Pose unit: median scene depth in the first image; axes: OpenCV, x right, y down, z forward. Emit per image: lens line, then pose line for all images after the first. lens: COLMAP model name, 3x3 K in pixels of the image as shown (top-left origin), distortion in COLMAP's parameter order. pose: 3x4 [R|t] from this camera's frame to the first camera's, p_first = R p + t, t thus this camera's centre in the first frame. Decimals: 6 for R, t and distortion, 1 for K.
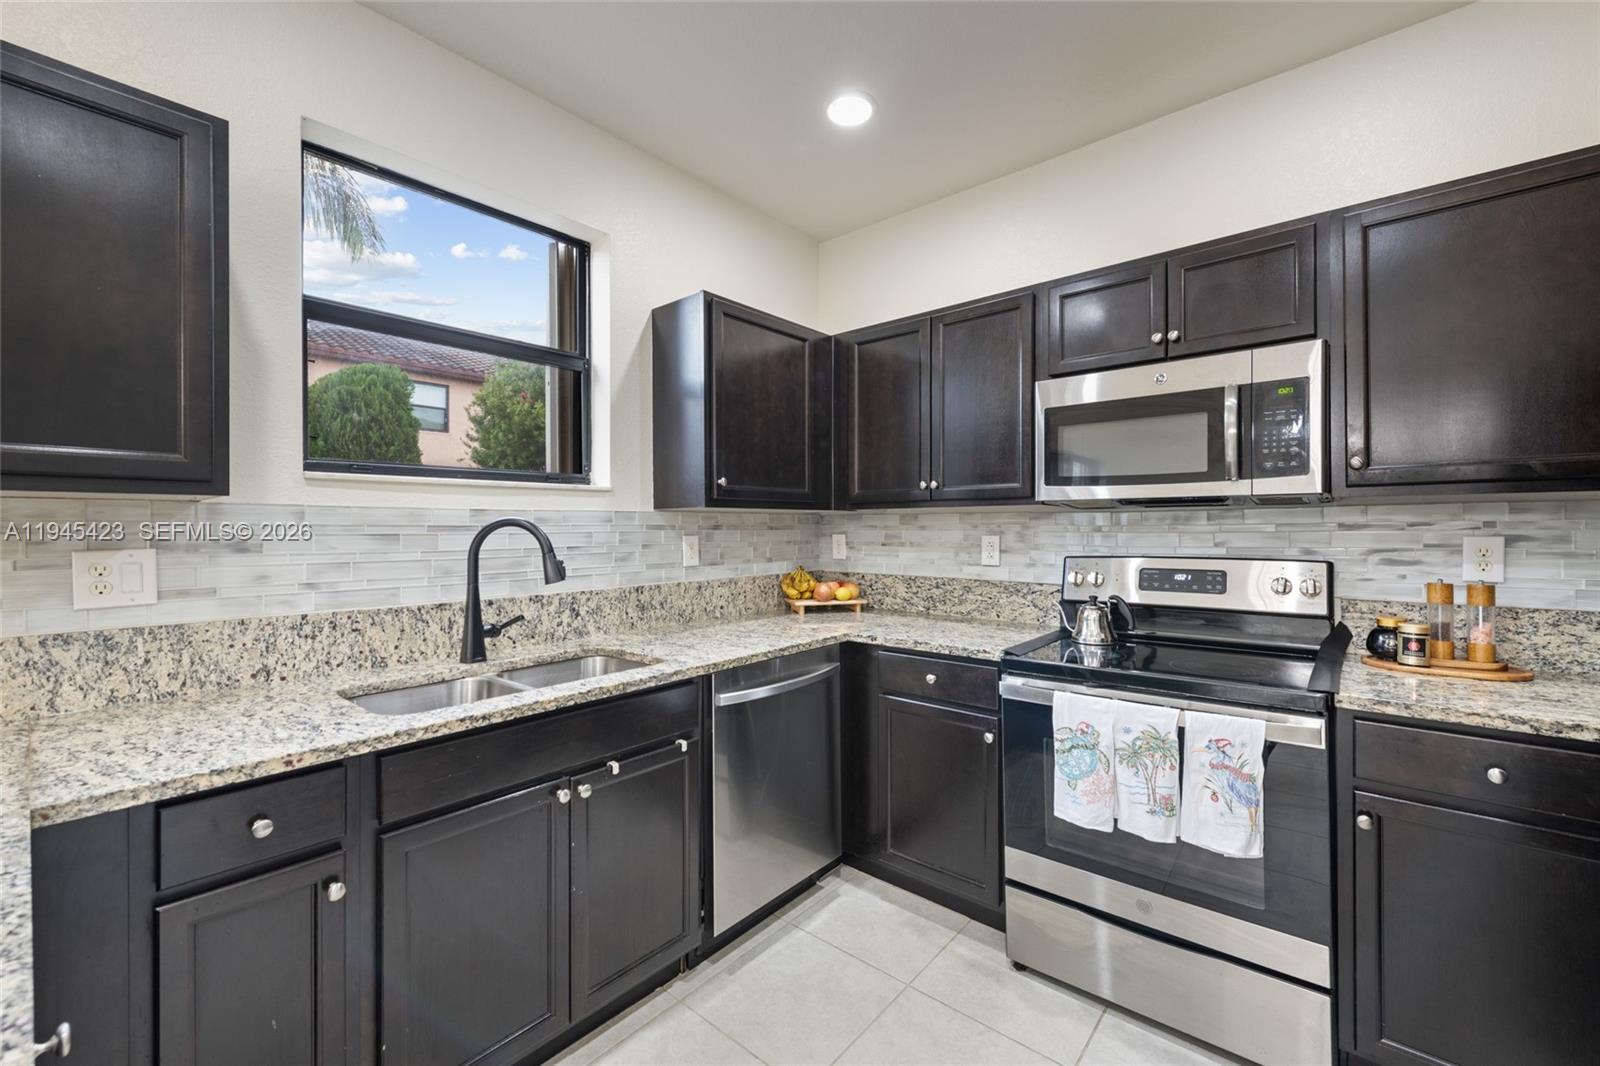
lens RADIAL K [[647.5, 0, 801.9], [0, 647.5, 529.2], [0, 0, 1]] dist [0.004571, -0.001148]
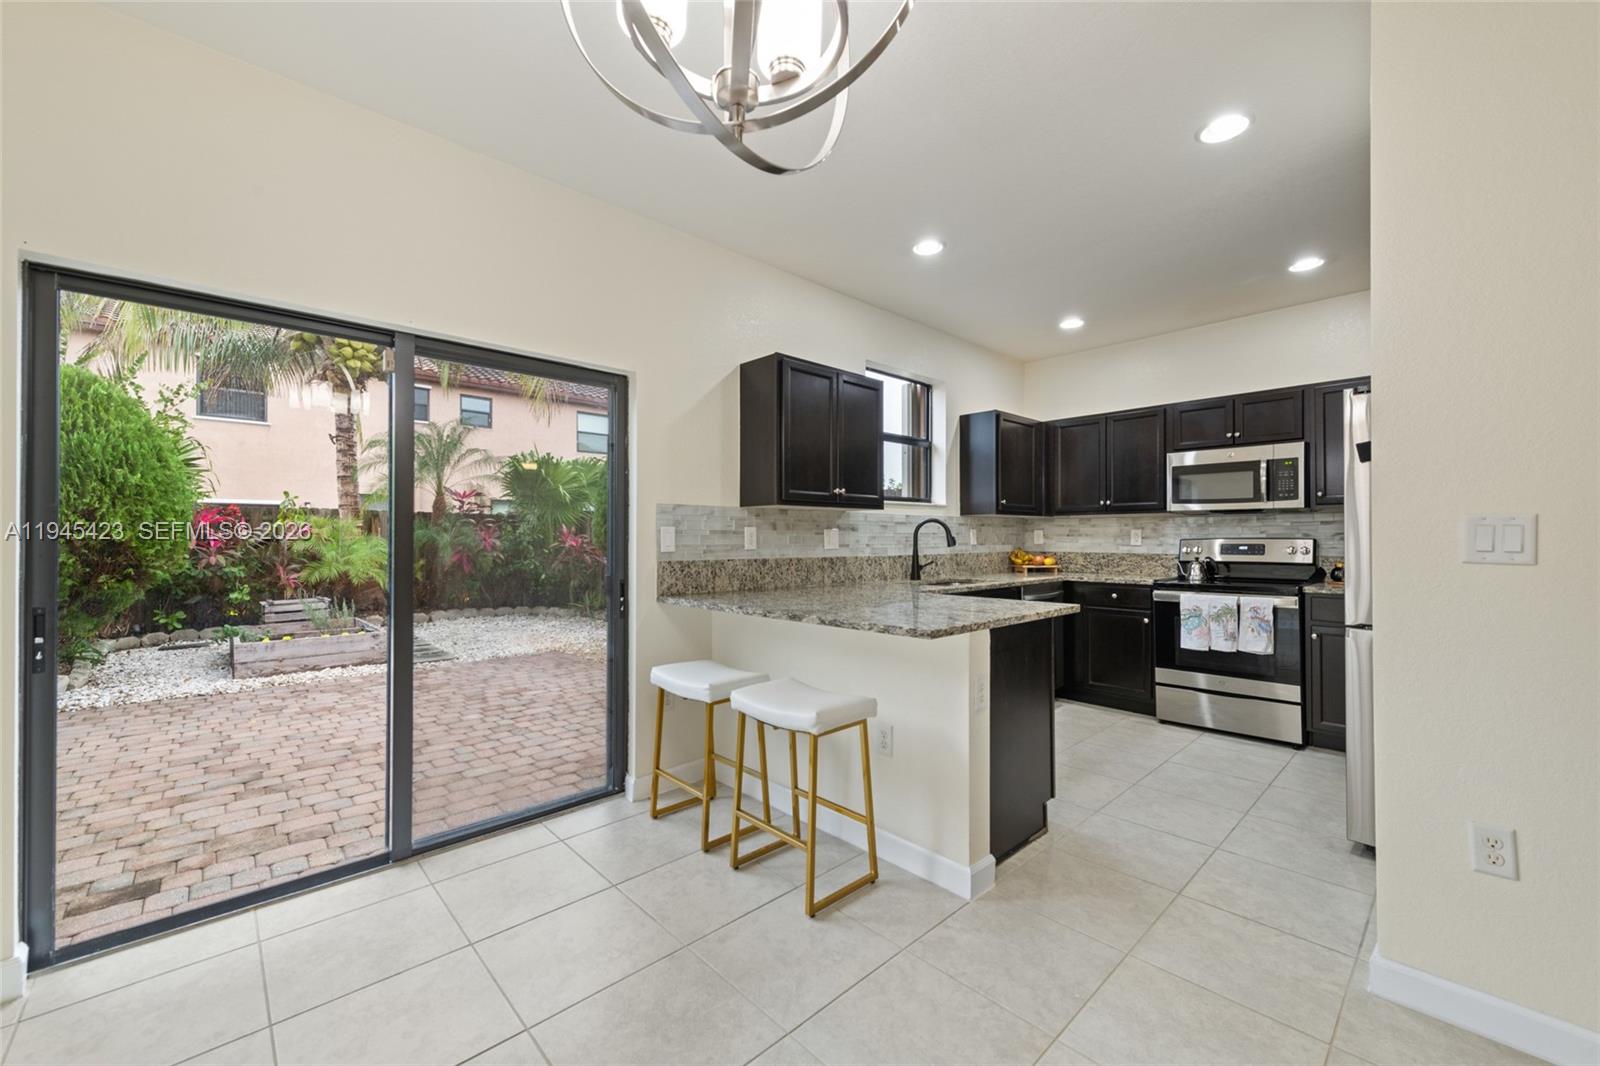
lens RADIAL K [[631.9, 0, 804.5], [0, 631.9, 534.5], [0, 0, 1]] dist [0.013766, -0.004100]
pose [[0.994545, 0.002709, -0.104273, -0.665625], [-0.003365, 0.999976, -0.006117, 0.054746], [0.104254, 0.006435, 0.994530, -1.304433]]
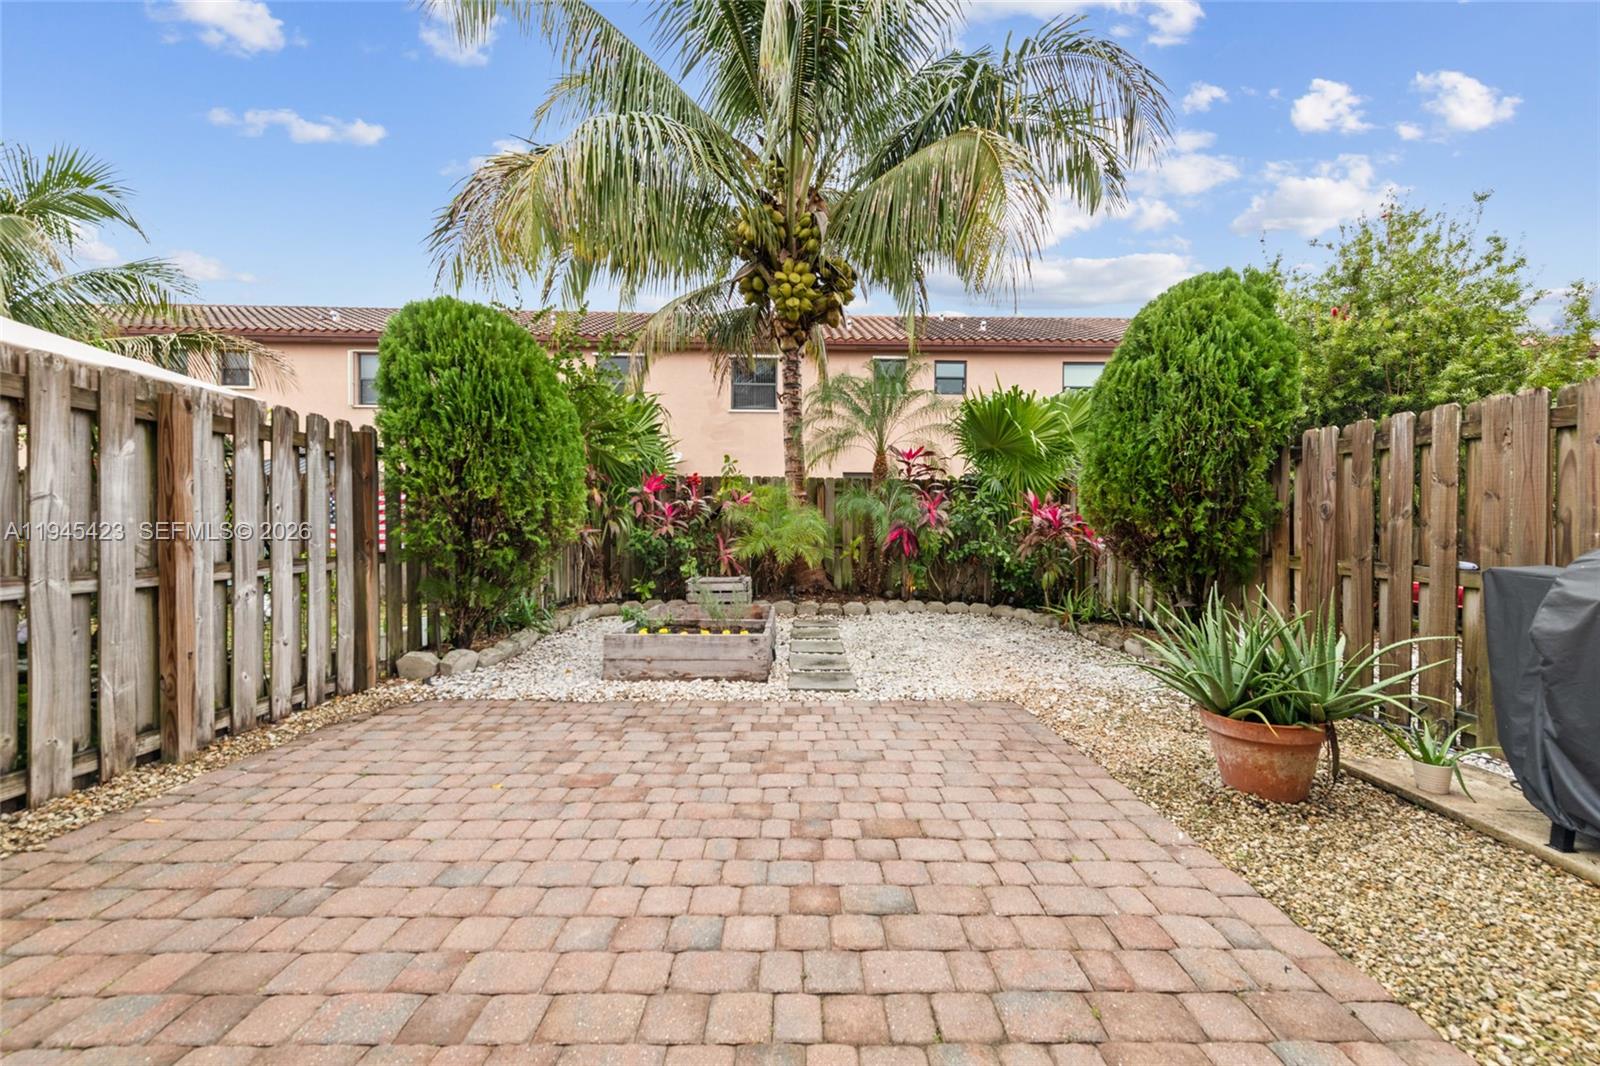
lens RADIAL K [[631.9, 0, 807.2], [0, 631.9, 530.4], [0, 0, 1]] dist [0.013766, -0.004100]
pose [[0.671025, 0.020046, -0.741164, -1.505742], [-0.011235, 0.999795, 0.016869, 0.141033], [0.741350, -0.002993, 0.671112, 0.558021]]
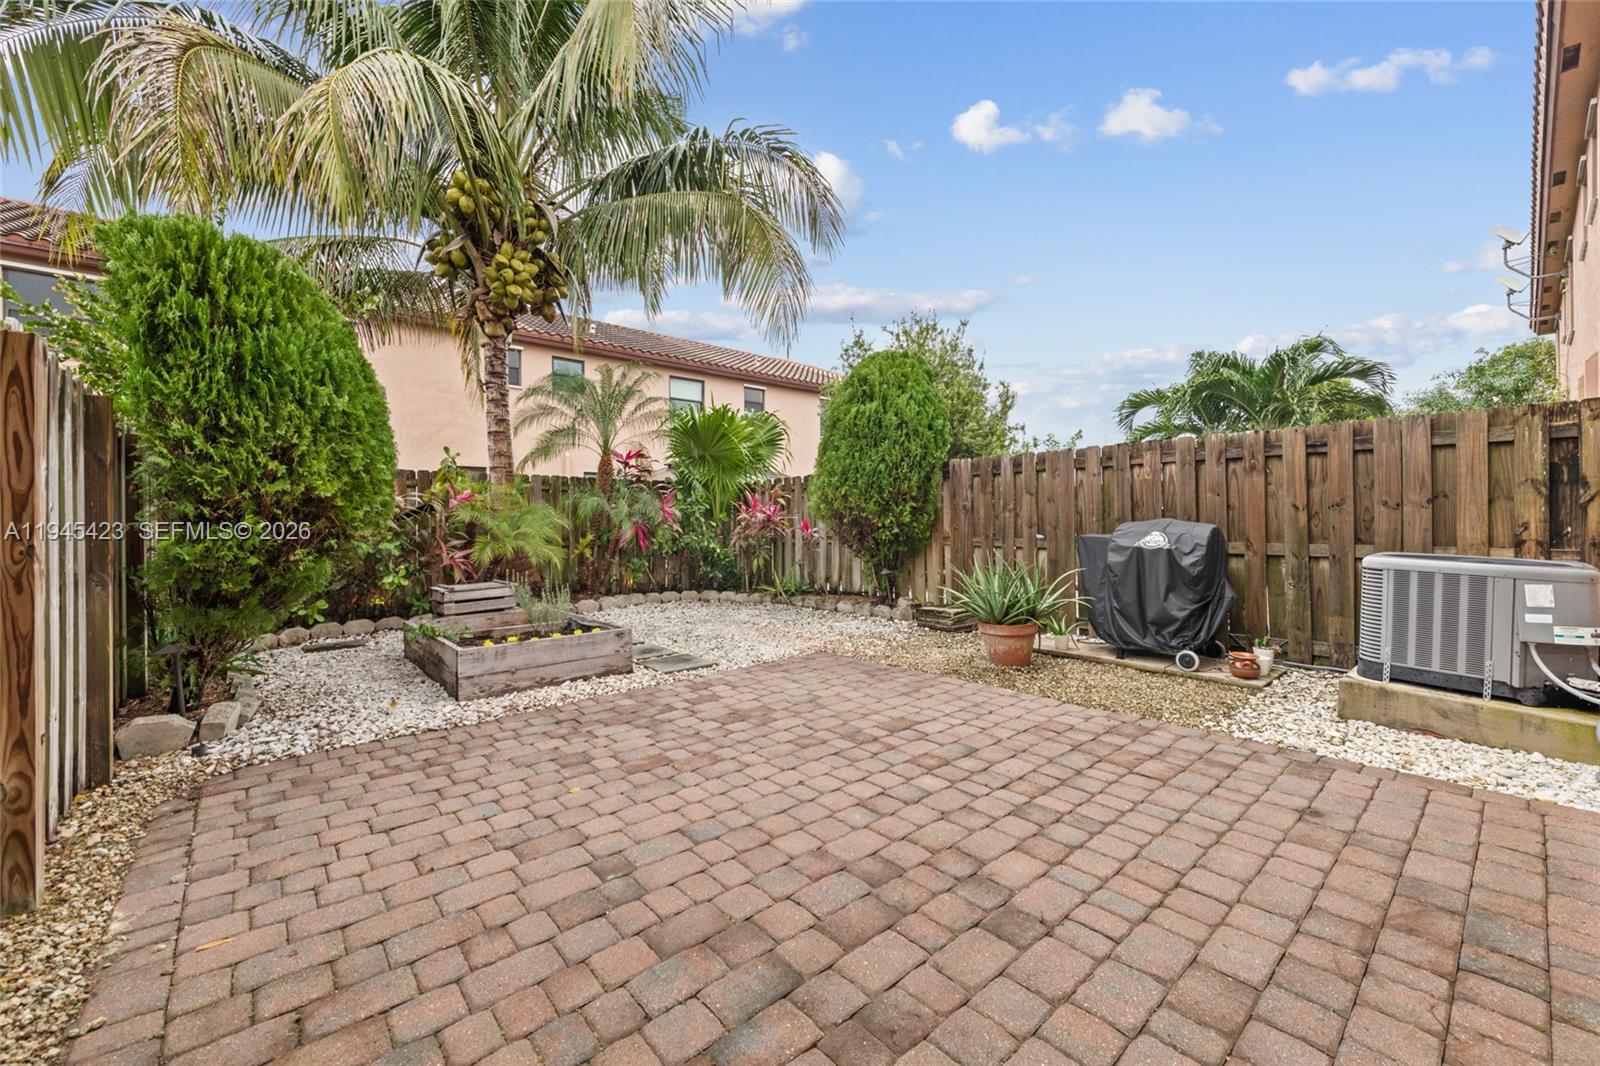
lens RADIAL K [[631.9, 0, 806.7], [0, 631.9, 513.2], [0, 0, 1]] dist [0.013766, -0.004100]
pose [[0.991544, -0.005120, -0.129668, -2.399959], [0.004061, 0.999956, -0.008431, 0.146657], [0.129706, 0.007833, 0.991522, -0.424581]]
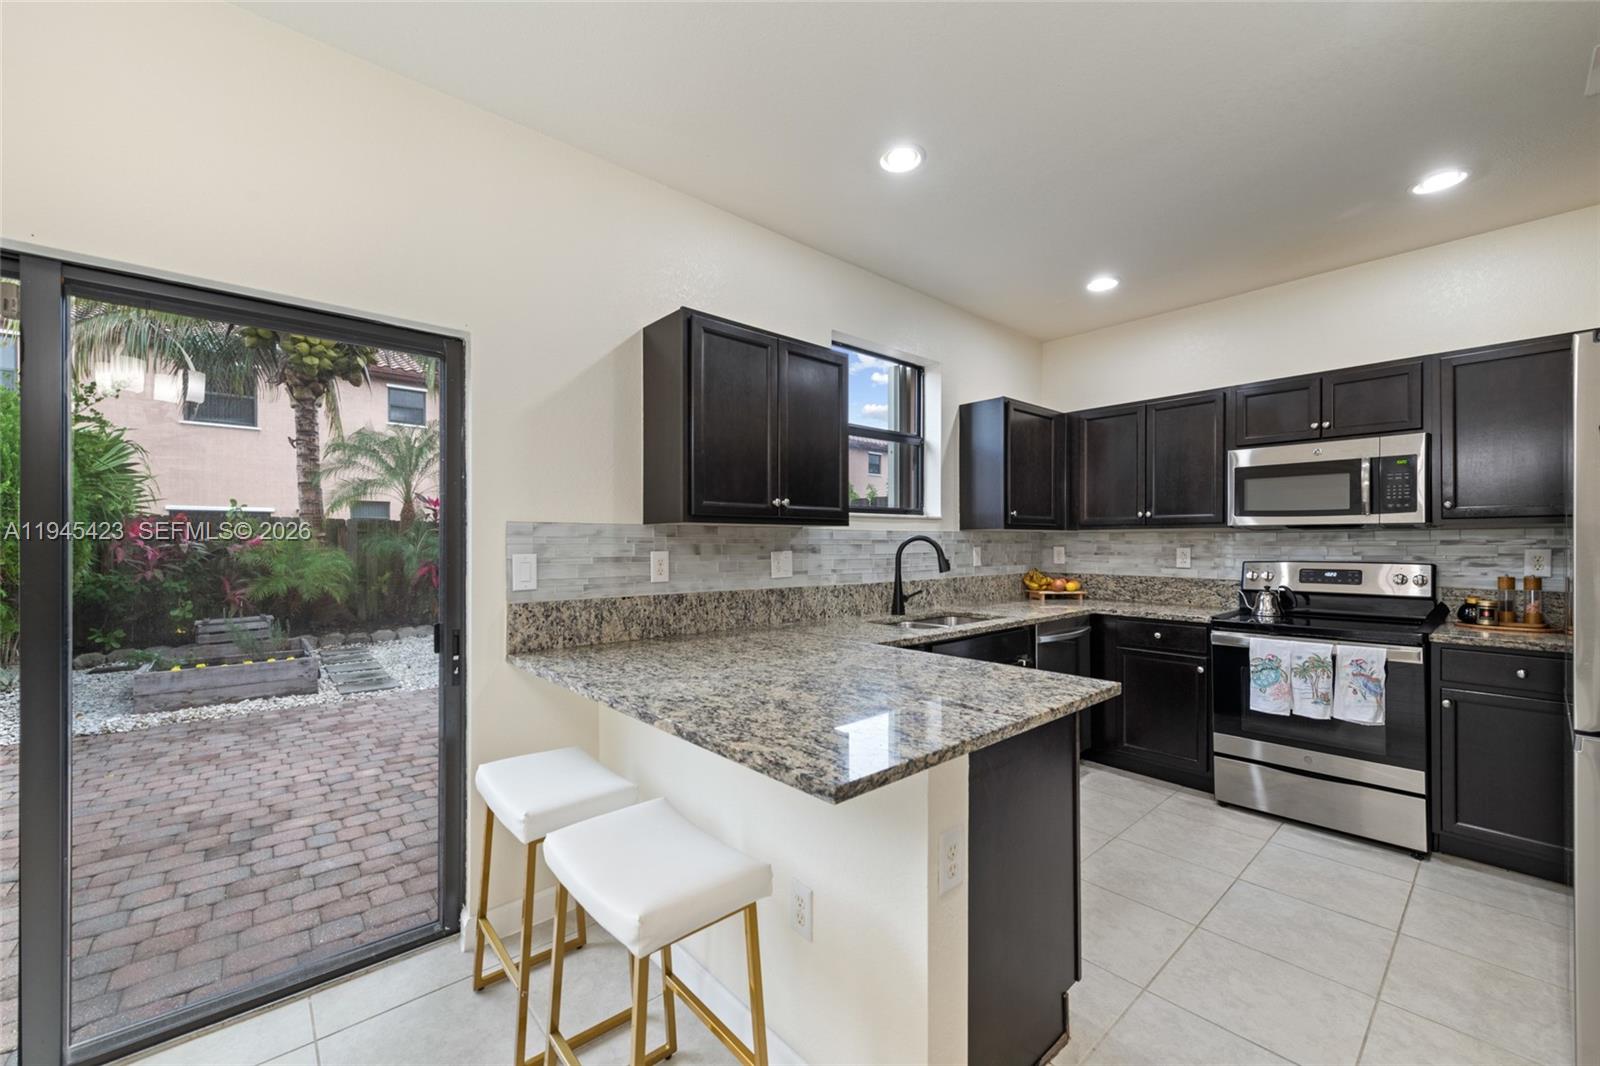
lens RADIAL K [[631.9, 0, 803.6], [0, 631.9, 542.8], [0, 0, 1]] dist [0.013766, -0.004100]
pose [[0.990552, 0.003759, -0.137083, -0.525857], [-0.003880, 0.999992, -0.000615, 0.004001], [0.137080, 0.001141, 0.990559, -0.792051]]
